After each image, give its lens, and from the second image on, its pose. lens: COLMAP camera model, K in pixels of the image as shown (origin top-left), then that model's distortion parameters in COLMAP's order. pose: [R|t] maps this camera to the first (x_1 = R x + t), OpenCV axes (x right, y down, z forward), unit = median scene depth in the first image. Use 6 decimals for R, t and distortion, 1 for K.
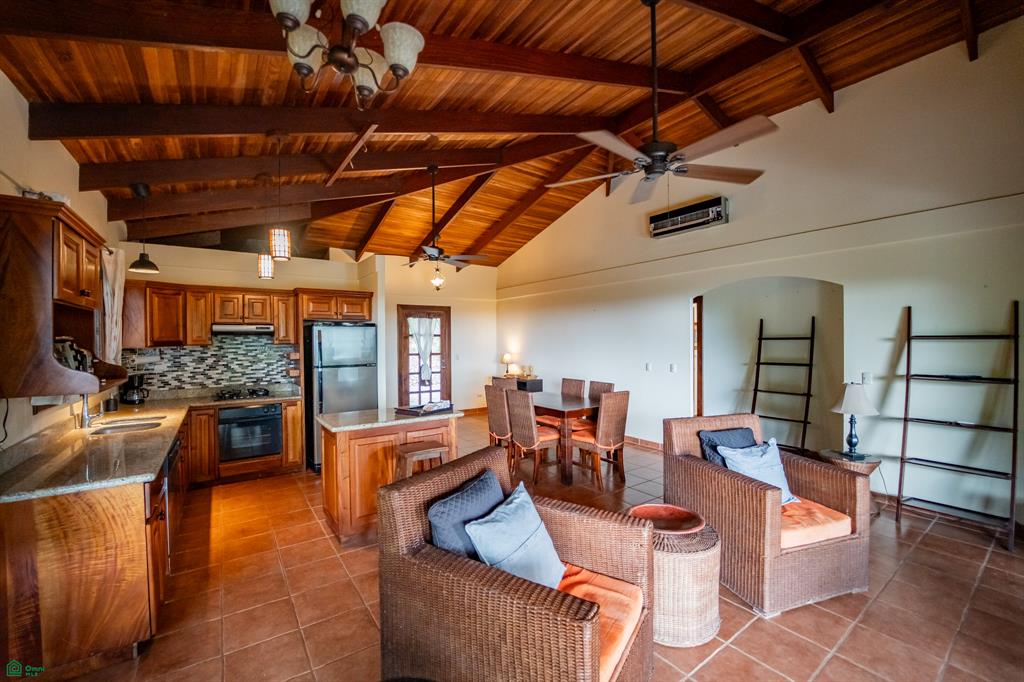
lens RADIAL K [[415.8, 0, 511.9], [0, 415.8, 345.1], [0, 0, 1]] dist [-0.011614, -0.000126]
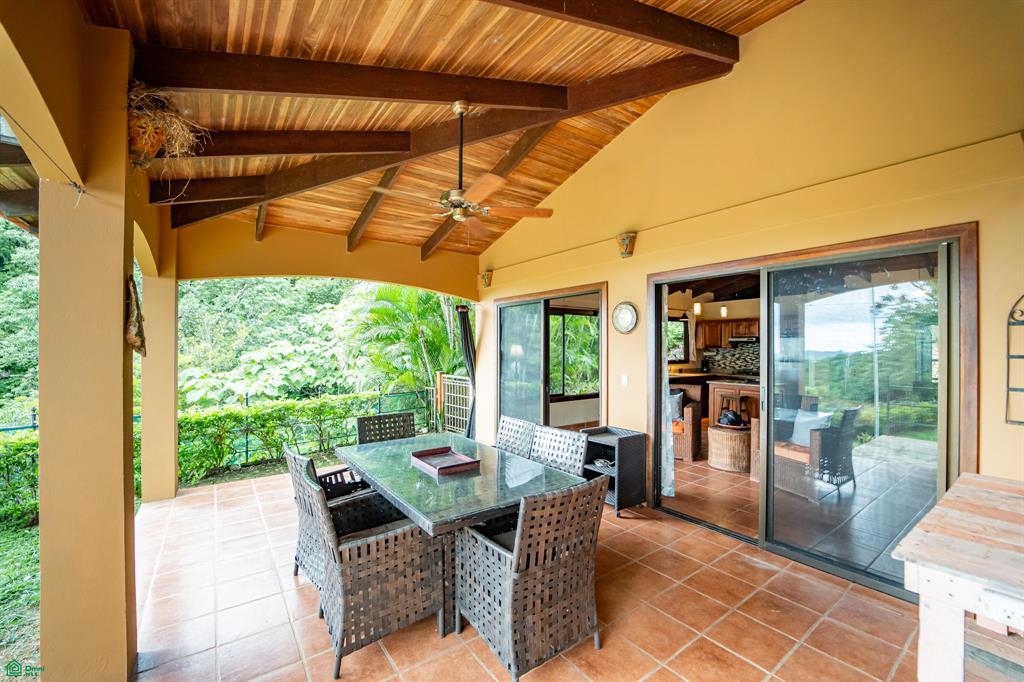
lens RADIAL K [[415.8, 0, 512.0], [0, 415.8, 343.2], [0, 0, 1]] dist [-0.011614, -0.000126]
pose [[0.015874, 0.004011, -0.999866, 1.229379], [-0.009888, 0.999944, 0.003854, -0.018502], [0.999825, 0.009825, 0.015913, -0.121745]]
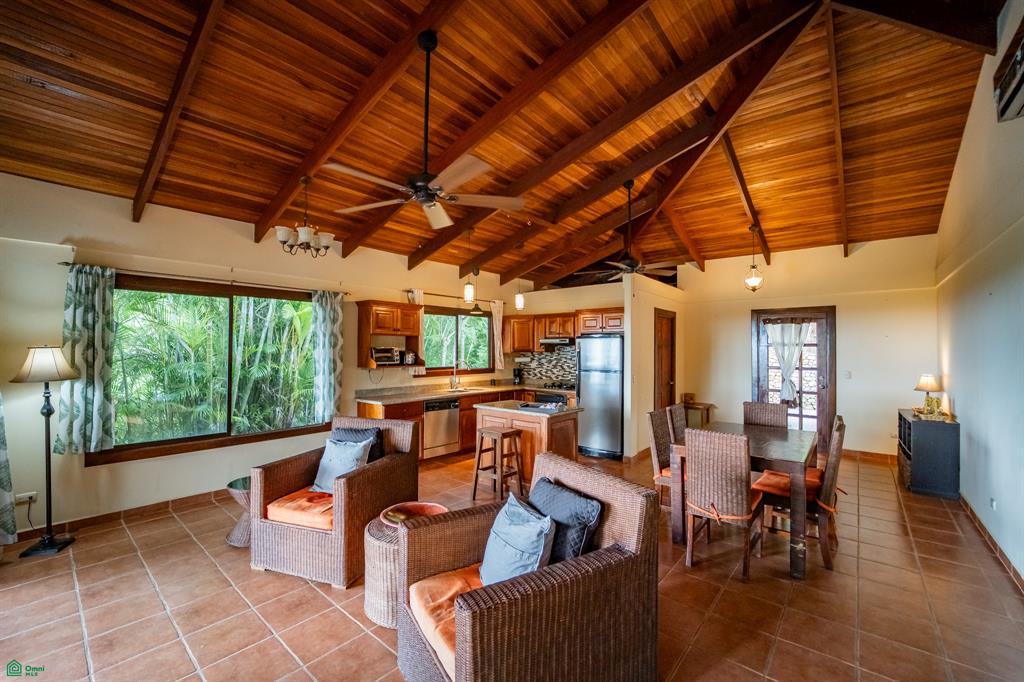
lens RADIAL K [[415.8, 0, 513.7], [0, 415.8, 341.3], [0, 0, 1]] dist [-0.011614, -0.000126]
pose [[0.251798, -0.005464, -0.967764, 0.700749], [-0.016731, 0.999810, -0.009998, -0.021279], [0.967635, 0.018709, 0.251659, 0.454753]]
